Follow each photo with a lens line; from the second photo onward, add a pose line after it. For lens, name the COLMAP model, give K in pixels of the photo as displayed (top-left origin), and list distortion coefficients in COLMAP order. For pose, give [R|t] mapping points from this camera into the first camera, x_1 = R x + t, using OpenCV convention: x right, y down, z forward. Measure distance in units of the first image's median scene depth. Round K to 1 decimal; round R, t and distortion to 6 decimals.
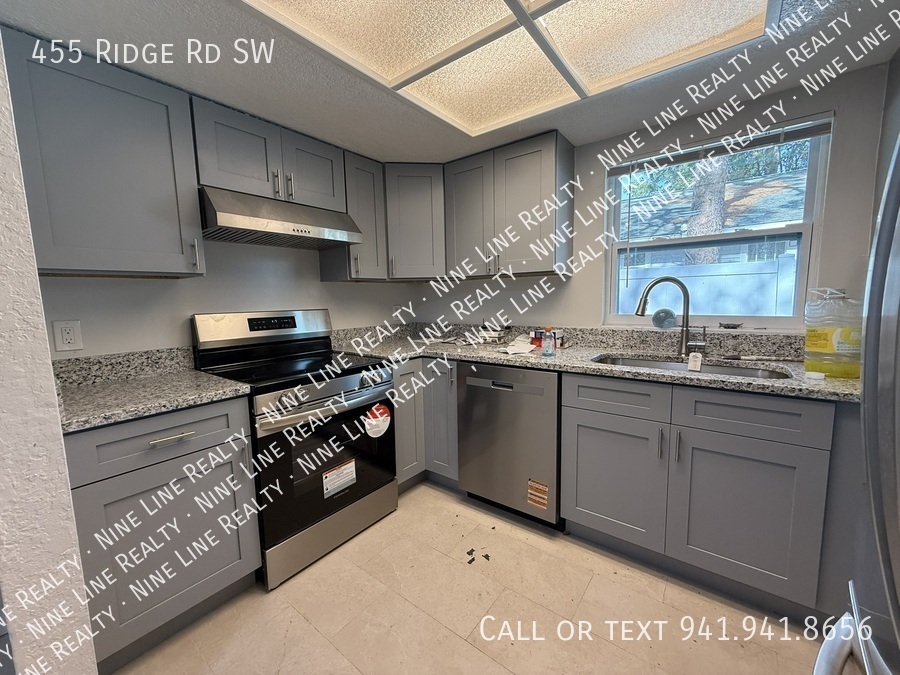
lens RADIAL K [[360.2, 0, 447.8], [0, 360.2, 337.6], [0, 0, 1]] dist [0.000071, 0.000053]
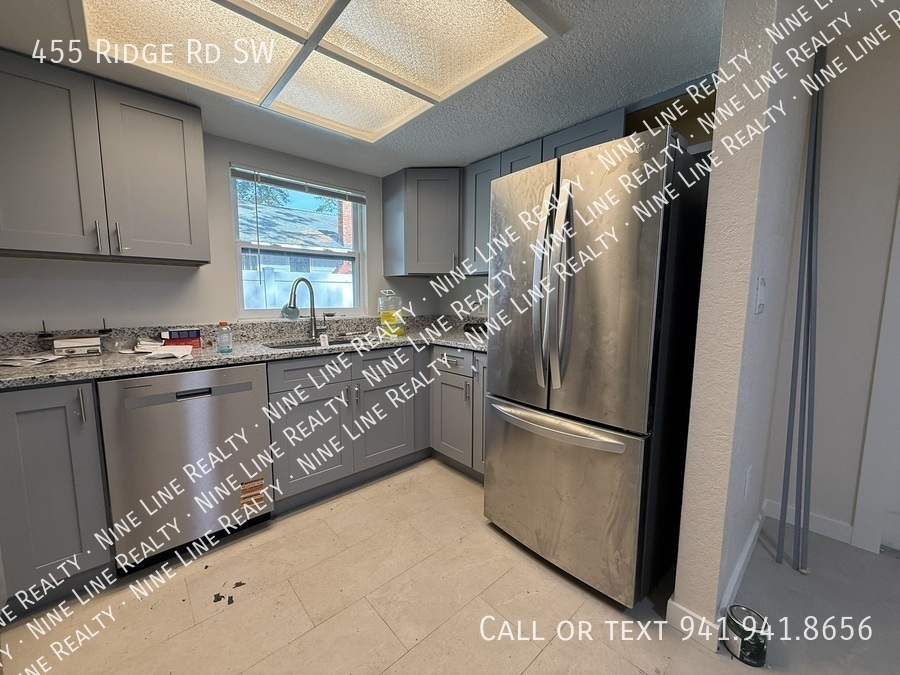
lens RADIAL K [[360.2, 0, 447.7], [0, 360.2, 337.3], [0, 0, 1]] dist [0.000071, 0.000053]
pose [[0.169249, -0.085310, 0.981874, -0.593008], [0.103763, 0.992252, 0.068326, 0.008410], [-0.980096, 0.090318, 0.176790, 0.289372]]
